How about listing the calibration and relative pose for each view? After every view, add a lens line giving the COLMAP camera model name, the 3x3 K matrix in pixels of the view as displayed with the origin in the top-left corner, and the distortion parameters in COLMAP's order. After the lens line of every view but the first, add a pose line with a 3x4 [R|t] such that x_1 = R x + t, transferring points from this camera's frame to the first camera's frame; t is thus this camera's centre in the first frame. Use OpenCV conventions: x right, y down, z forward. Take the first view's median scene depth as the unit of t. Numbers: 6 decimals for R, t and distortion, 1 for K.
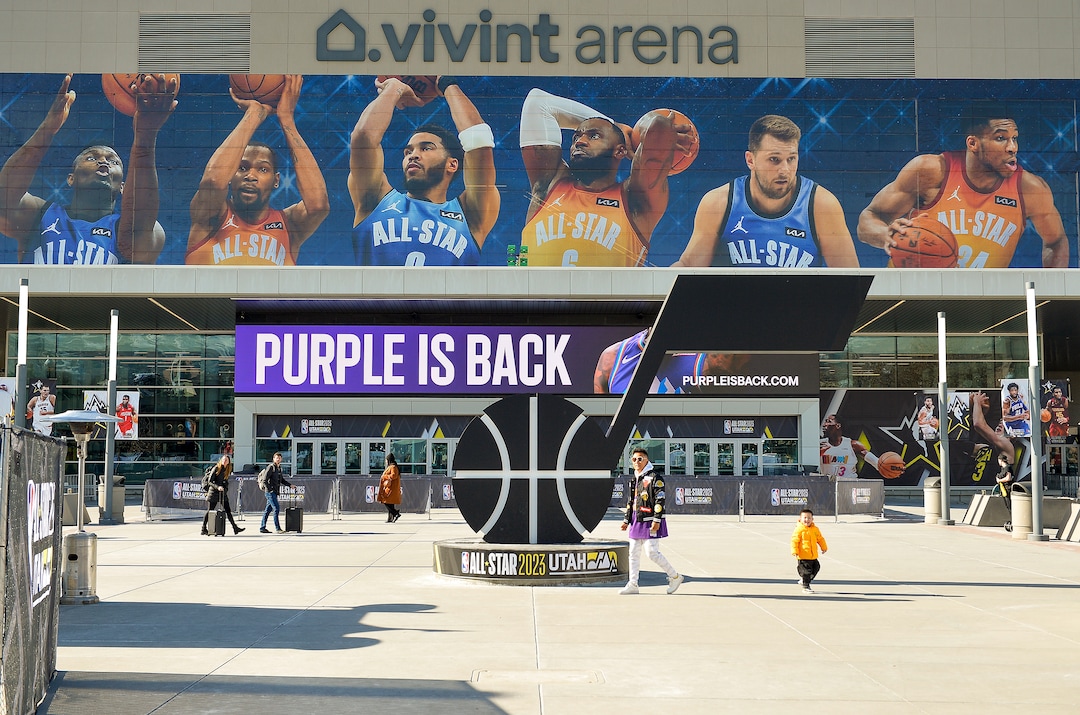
lens RADIAL K [[1454.4, 0, 540.0], [0, 1454.4, 357.5], [0, 0, 1]] dist [-0.018249, 0.016621]
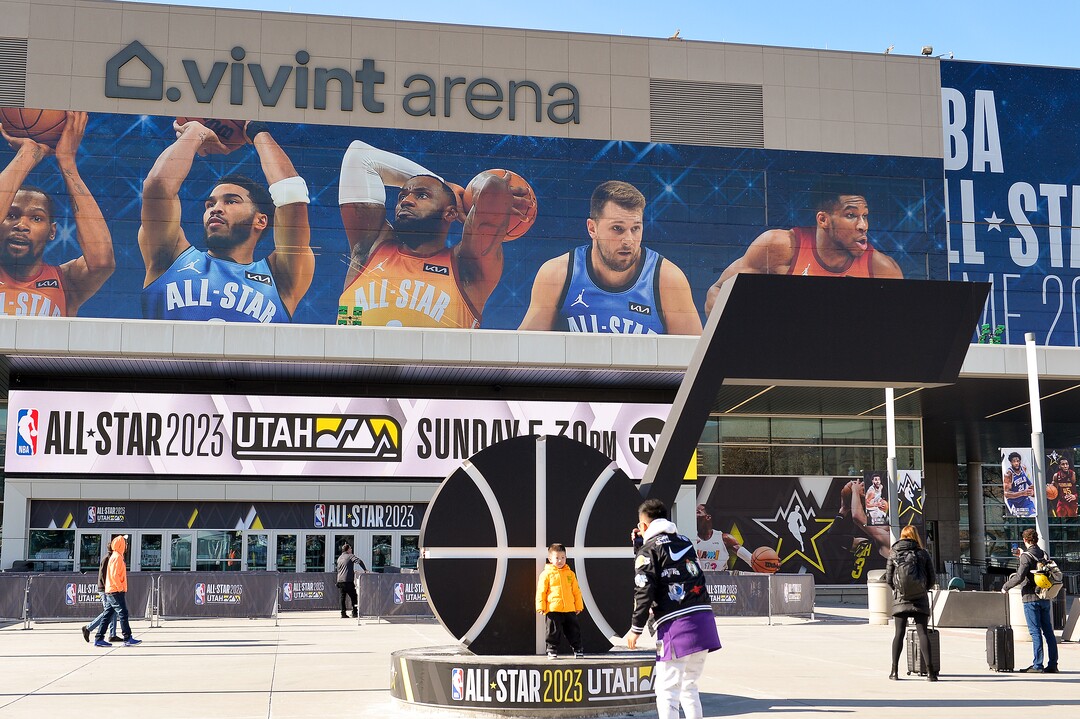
lens RADIAL K [[1454.4, 0, 540.0], [0, 1454.4, 359.5], [0, 0, 1]] dist [-0.018249, 0.016621]
pose [[0.984631, 0.021936, 0.173264, -0.044526], [-0.009361, 0.997284, -0.073059, 0.013878], [-0.174396, 0.070314, 0.982162, 0.111475]]
